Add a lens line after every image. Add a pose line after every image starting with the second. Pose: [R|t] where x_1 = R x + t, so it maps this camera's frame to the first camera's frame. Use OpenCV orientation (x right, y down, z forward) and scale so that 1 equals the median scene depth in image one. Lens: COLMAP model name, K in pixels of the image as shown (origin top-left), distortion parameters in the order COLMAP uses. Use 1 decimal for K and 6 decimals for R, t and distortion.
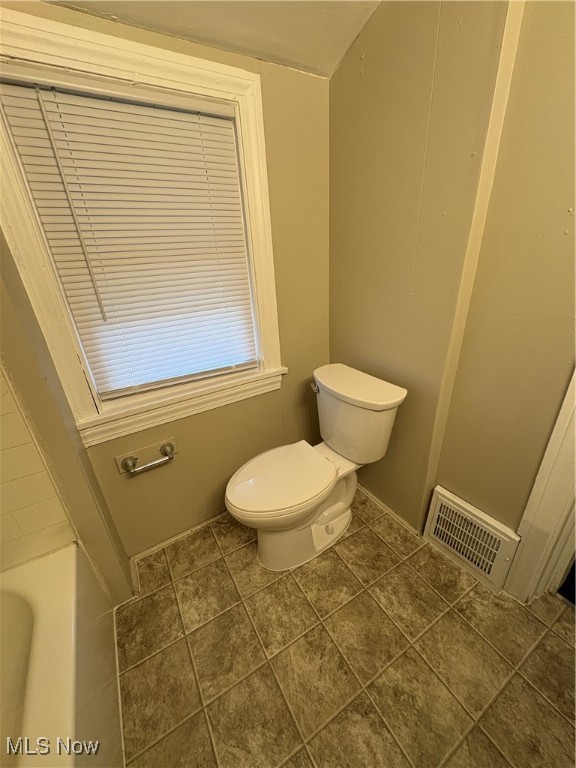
lens RADIAL K [[305.8, 0, 289.9], [0, 305.8, 384.5], [0, 0, 1]] dist [0.001371, -0.000186]
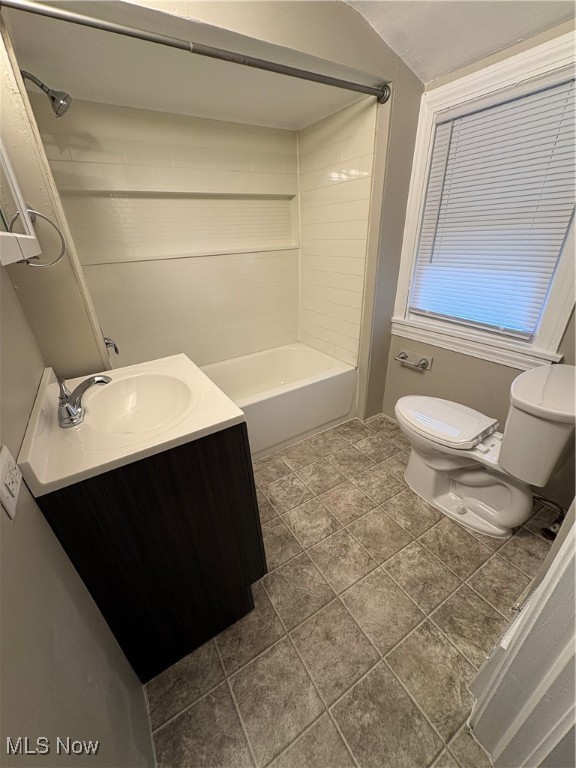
lens RADIAL K [[305.8, 0, 286.7], [0, 305.8, 387.8], [0, 0, 1]] dist [0.001371, -0.000186]
pose [[0.007925, 0.485372, -0.874272, 1.045789], [-0.374887, 0.811975, 0.447388, -0.107059], [0.927037, 0.324208, 0.188395, 0.202397]]
